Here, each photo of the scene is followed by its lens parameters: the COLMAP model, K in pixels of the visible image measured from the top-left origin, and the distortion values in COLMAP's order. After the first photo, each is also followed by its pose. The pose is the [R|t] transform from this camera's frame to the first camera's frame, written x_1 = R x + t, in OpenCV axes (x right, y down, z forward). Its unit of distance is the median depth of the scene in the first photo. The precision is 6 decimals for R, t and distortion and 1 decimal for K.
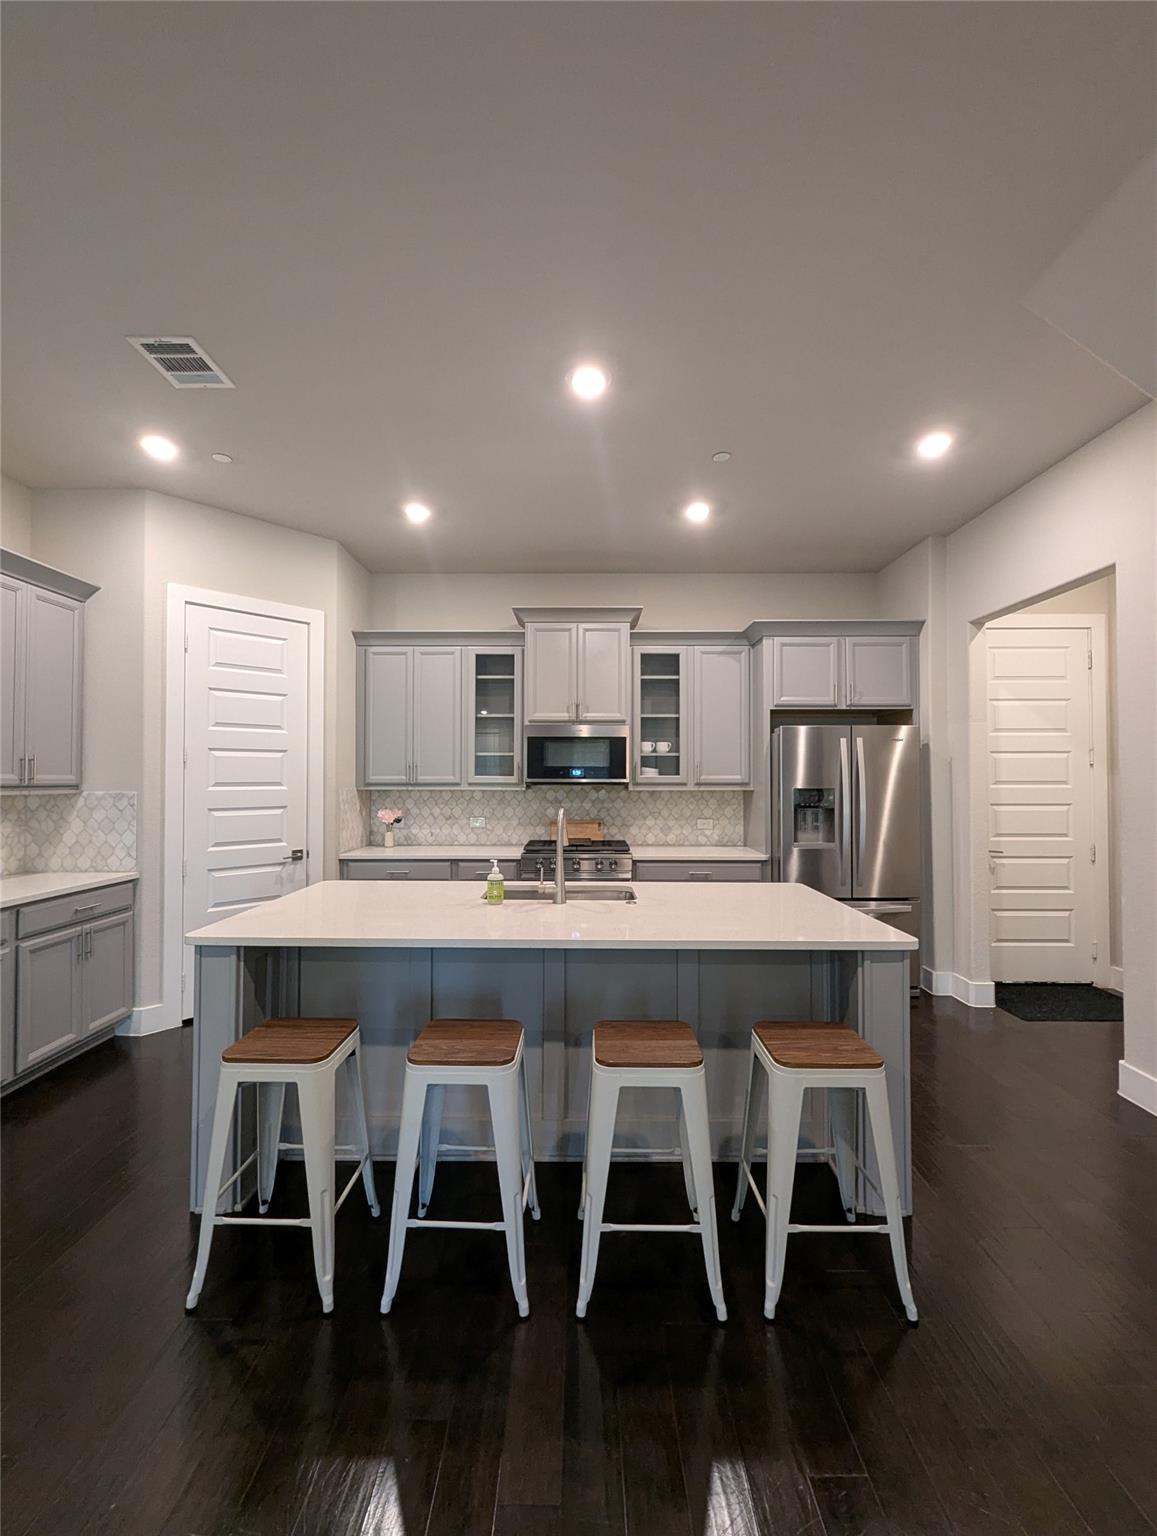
lens RADIAL K [[633.0, 0, 577.3], [0, 633.0, 770.0], [0, 0, 1]] dist [0.000504, 0.000146]
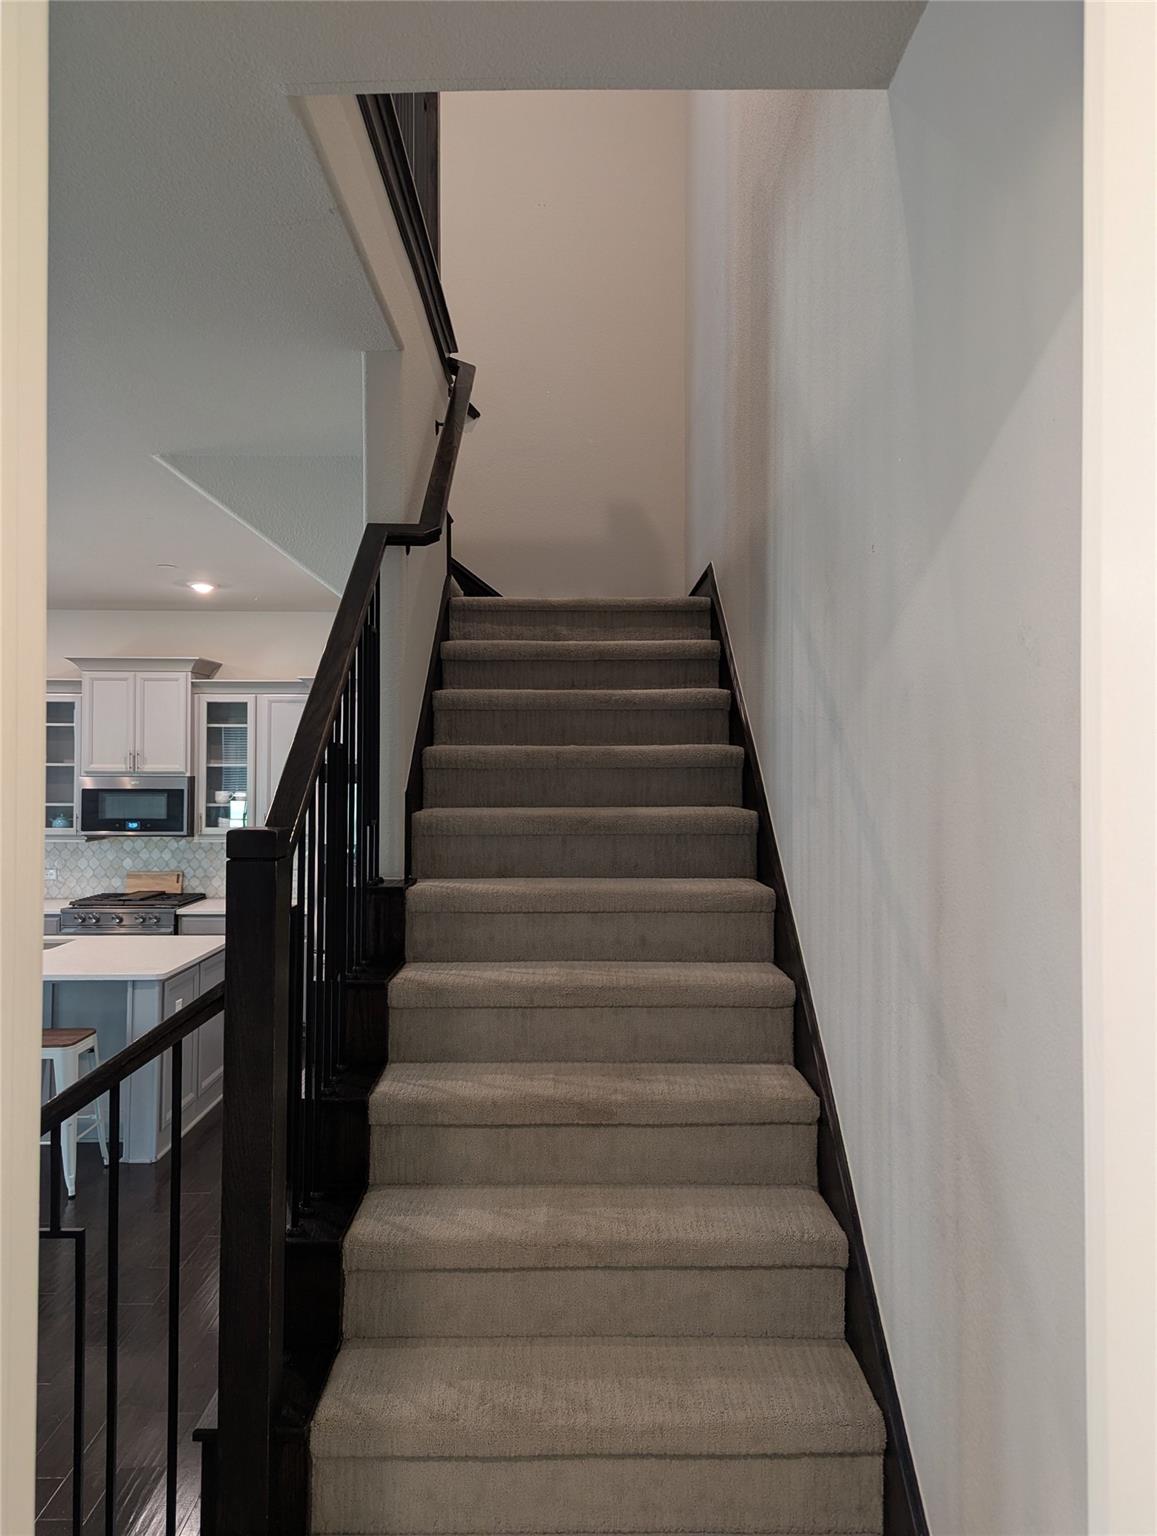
lens RADIAL K [[1075.5, 0, 580.1], [0, 1075.5, 758.9], [0, 0, 1]] dist [0.006193, 0.000850]
pose [[0.999631, 0.001756, 0.027123, 0.631750], [-0.001972, 0.999967, 0.007927, -0.111042], [-0.027108, -0.007978, 0.999601, -0.671672]]
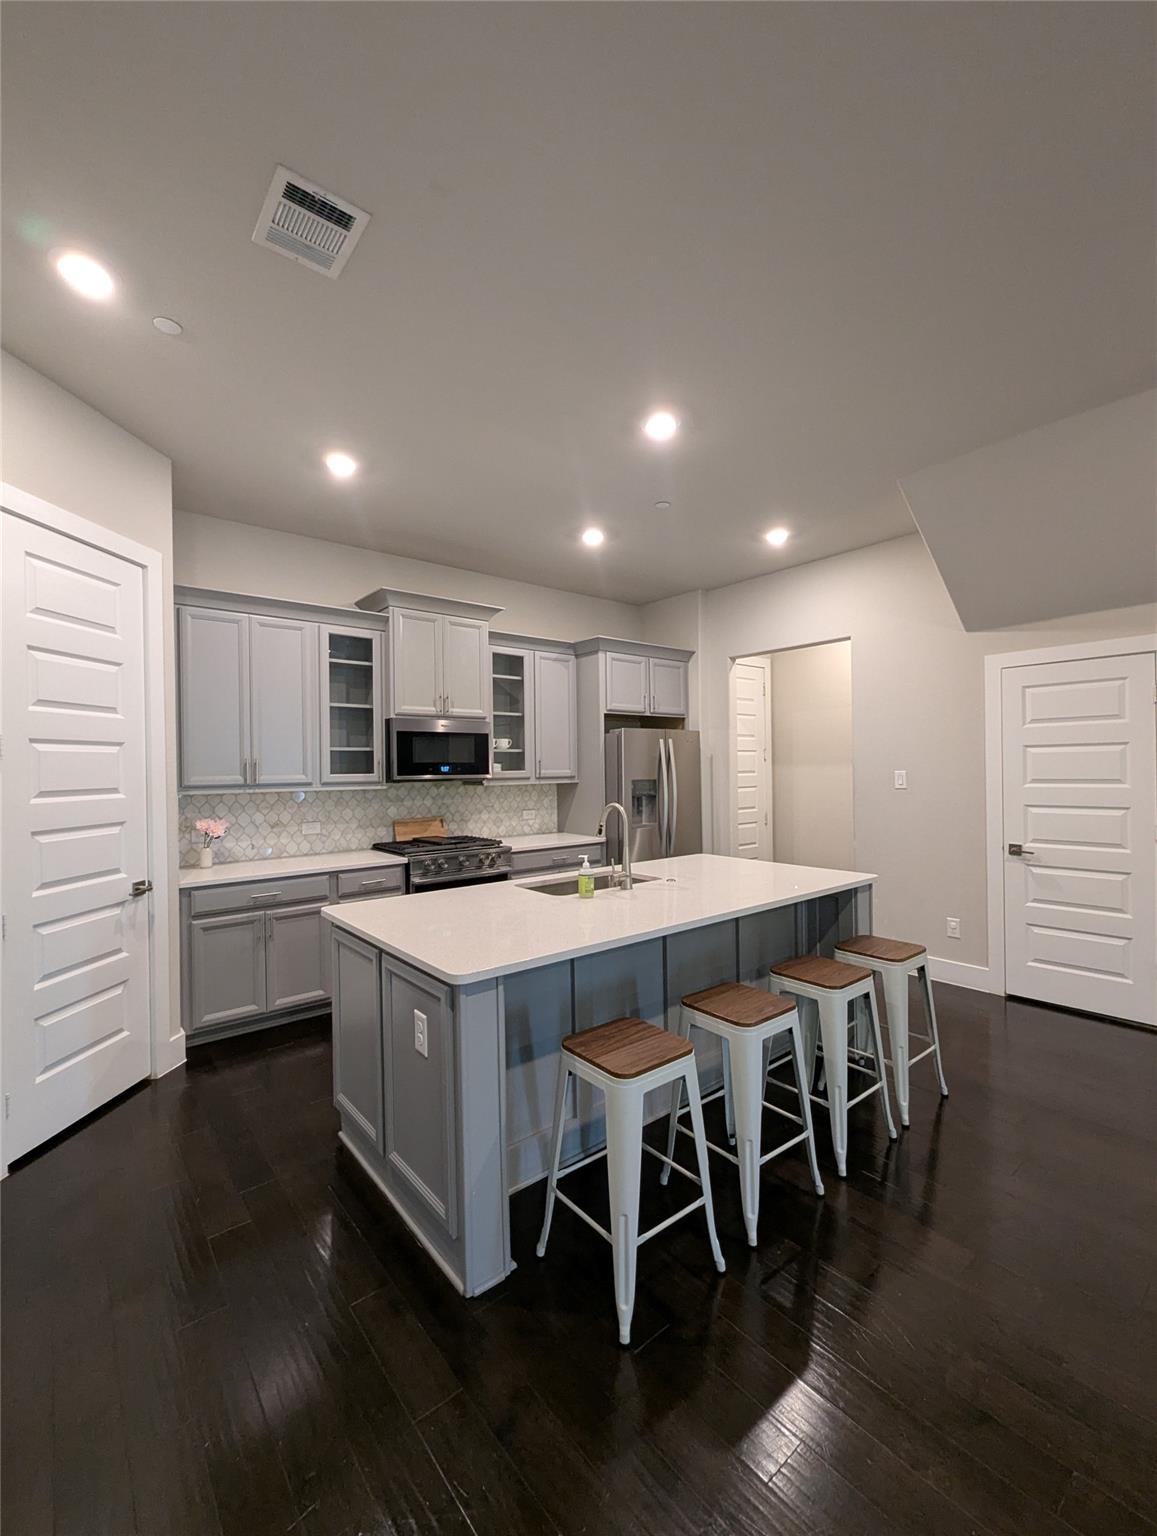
lens RADIAL K [[633.0, 0, 572.2], [0, 633.0, 771.9], [0, 0, 1]] dist [0.000504, 0.000146]
pose [[0.776772, -0.015204, 0.629598, -0.451595], [0.005062, 0.999827, 0.017899, -0.007728], [-0.629761, -0.010716, 0.776715, 0.117047]]
